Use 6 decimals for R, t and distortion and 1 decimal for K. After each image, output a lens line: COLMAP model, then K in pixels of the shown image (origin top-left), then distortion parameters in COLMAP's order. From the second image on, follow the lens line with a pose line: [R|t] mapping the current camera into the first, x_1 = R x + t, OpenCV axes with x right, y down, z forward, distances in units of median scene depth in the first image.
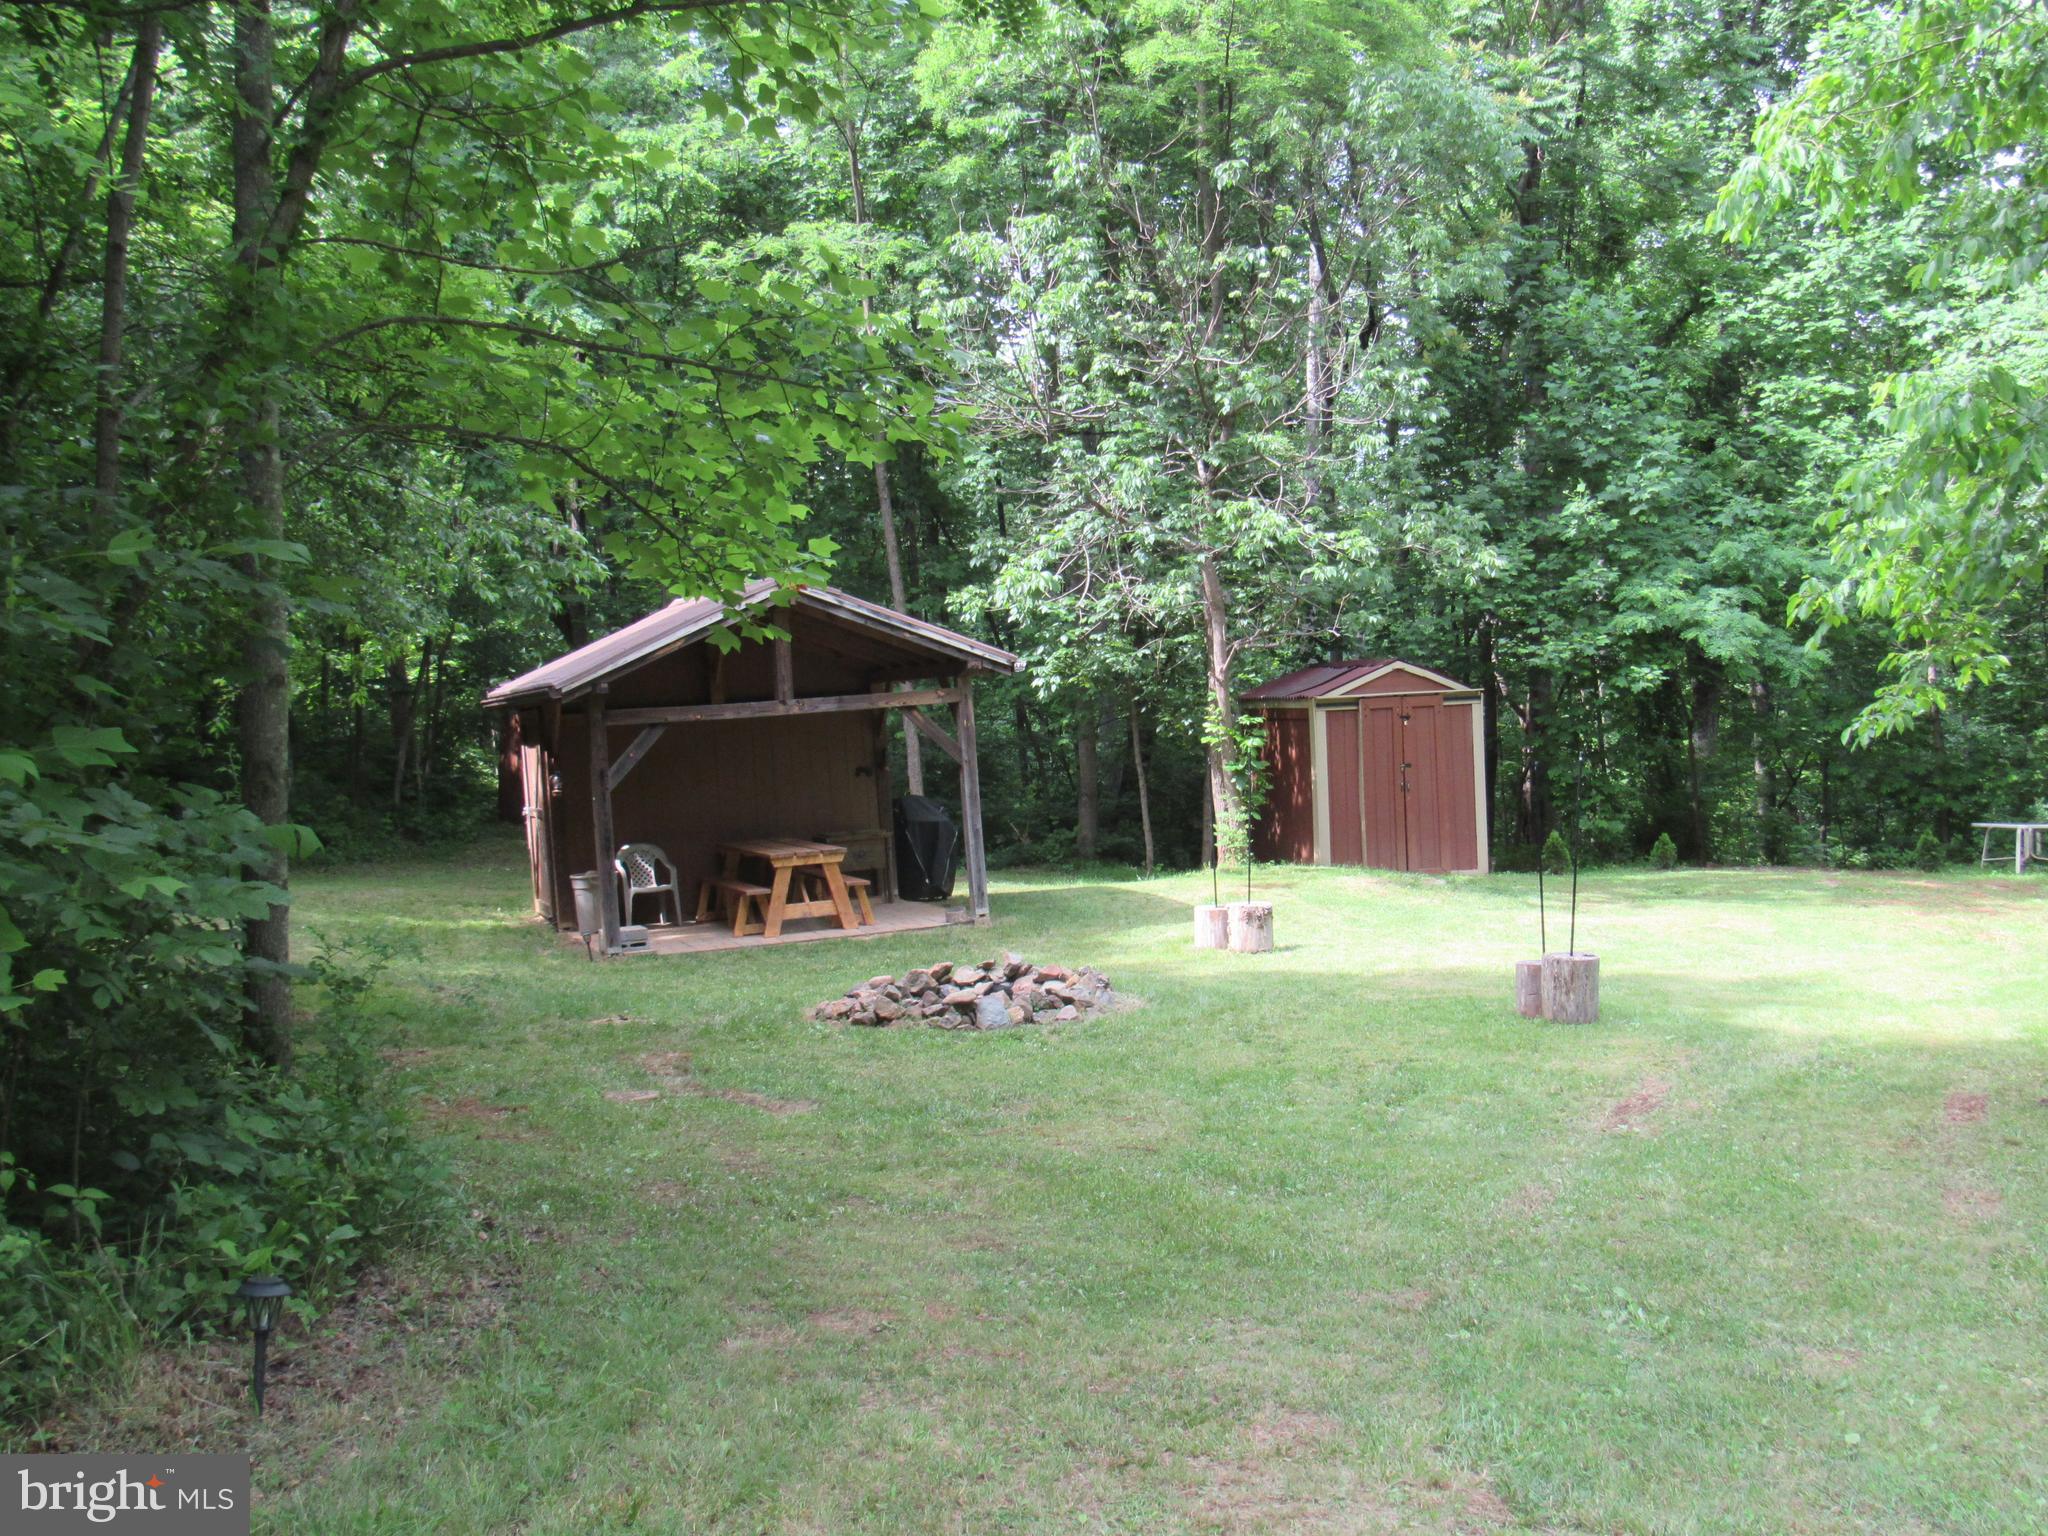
lens RADIAL K [[2157.4, 0, 1024.0], [0, 2157.4, 768.0], [0, 0, 1]] dist [-0.001307, -0.000496]
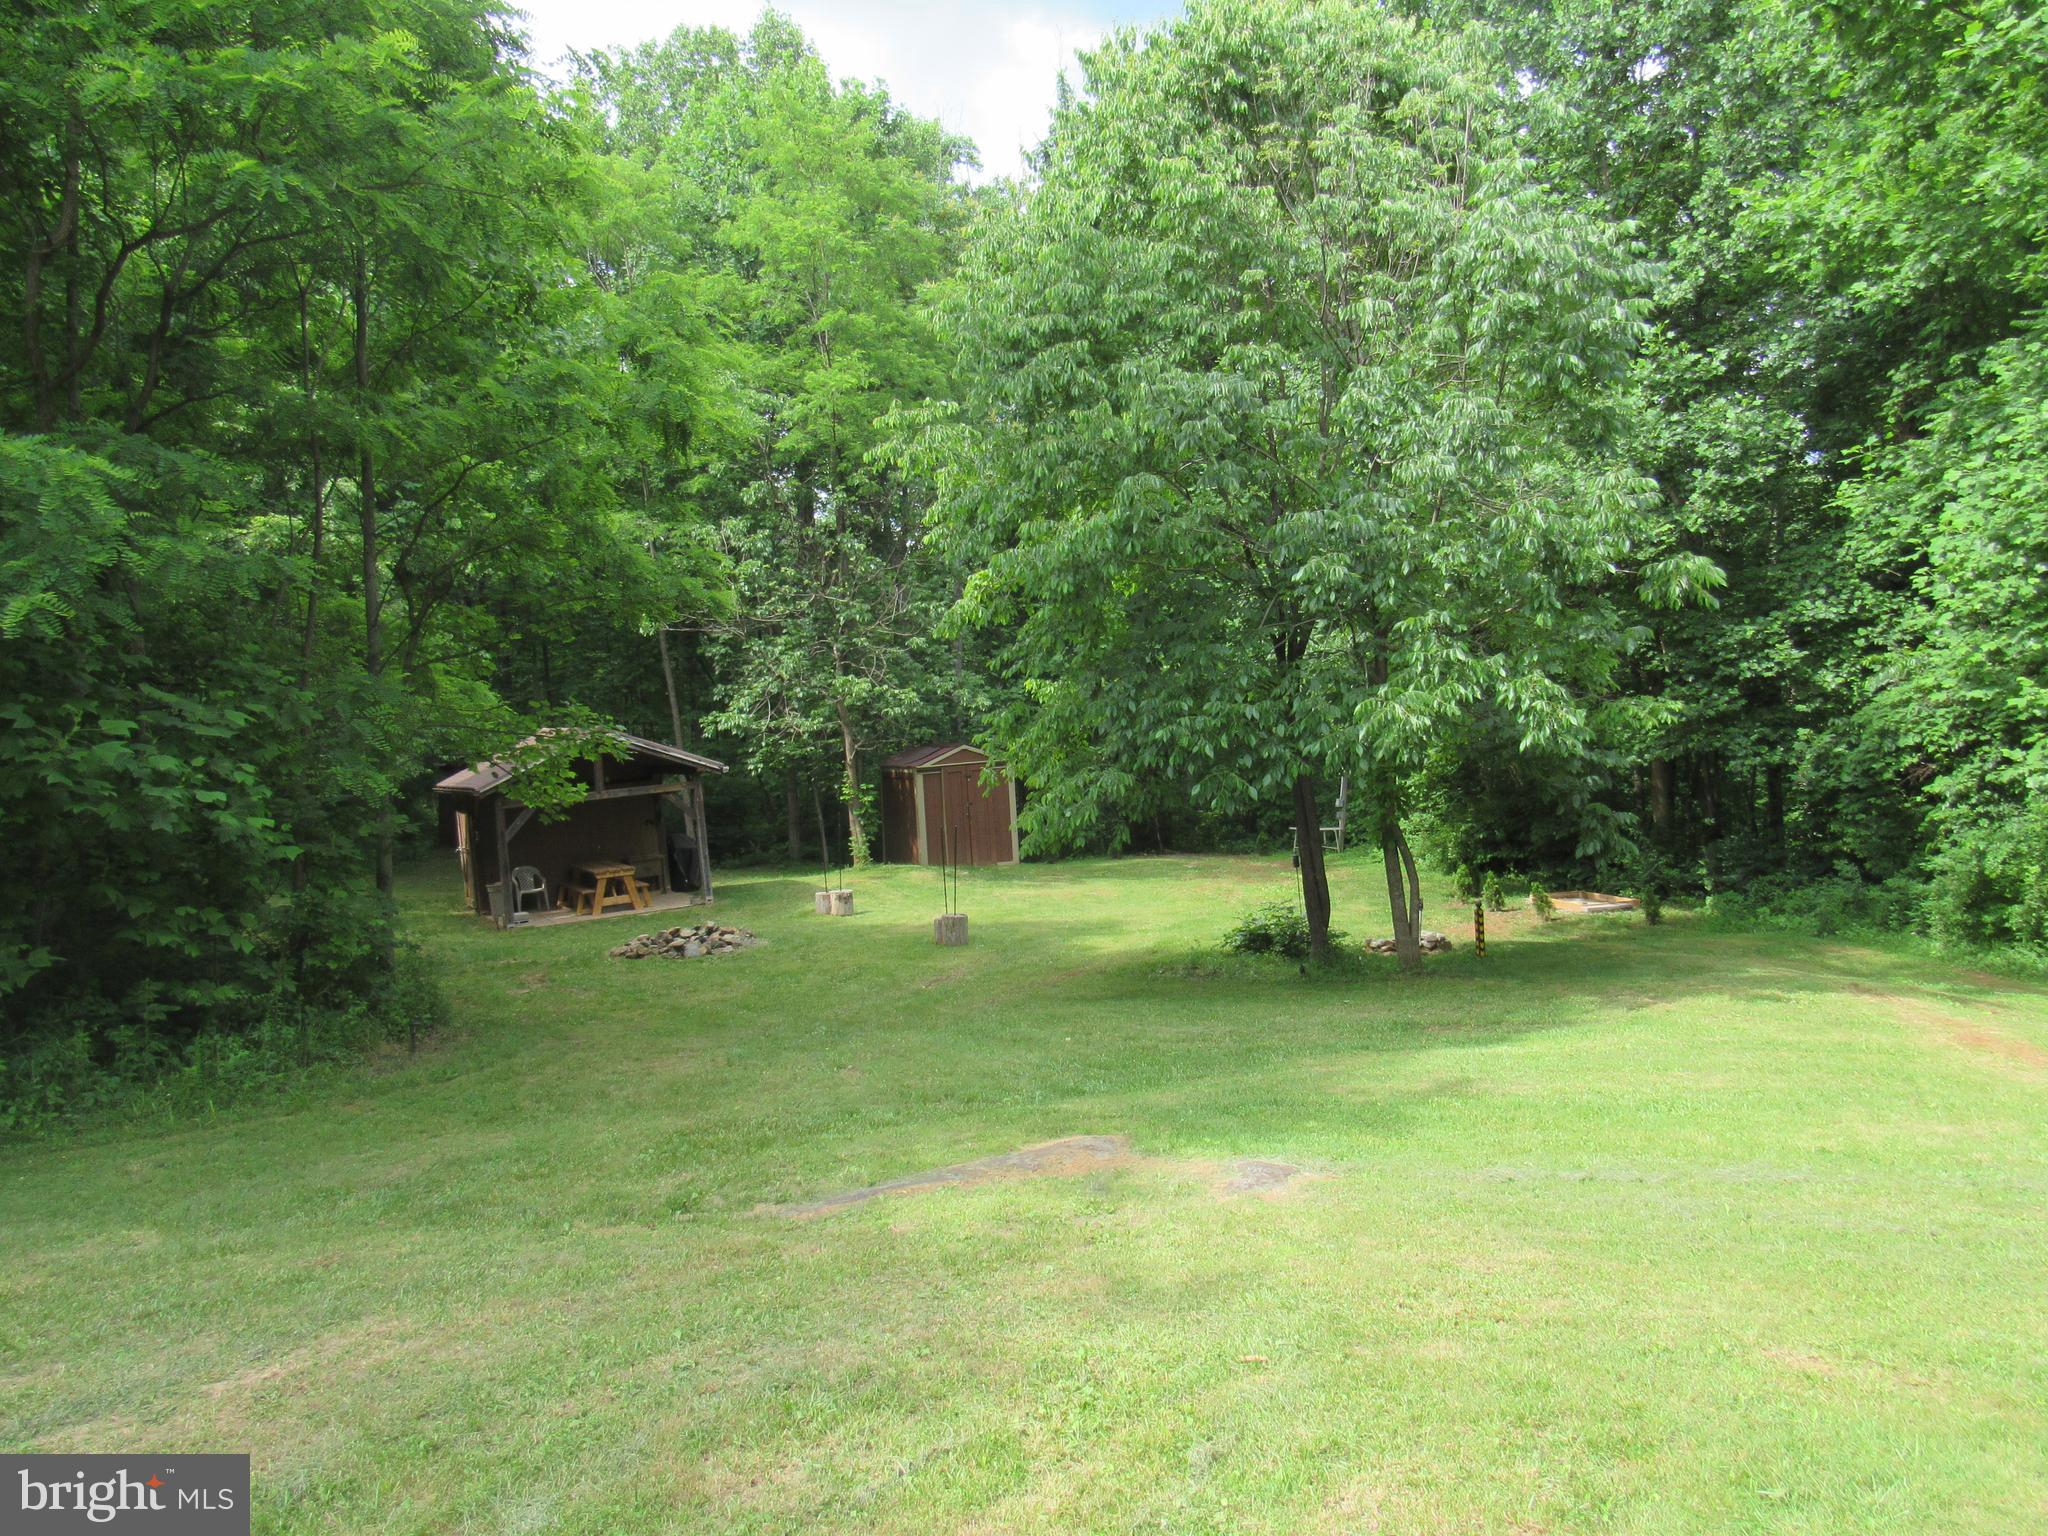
lens RADIAL K [[1710.2, 0, 1024.0], [0, 1710.2, 768.0], [0, 0, 1]] dist [0.000838, 0.000610]
pose [[0.995047, -0.025116, 0.096185, 0.108341], [0.024522, 0.999672, 0.007349, -0.049469], [-0.096338, -0.004954, 0.995336, -0.496293]]
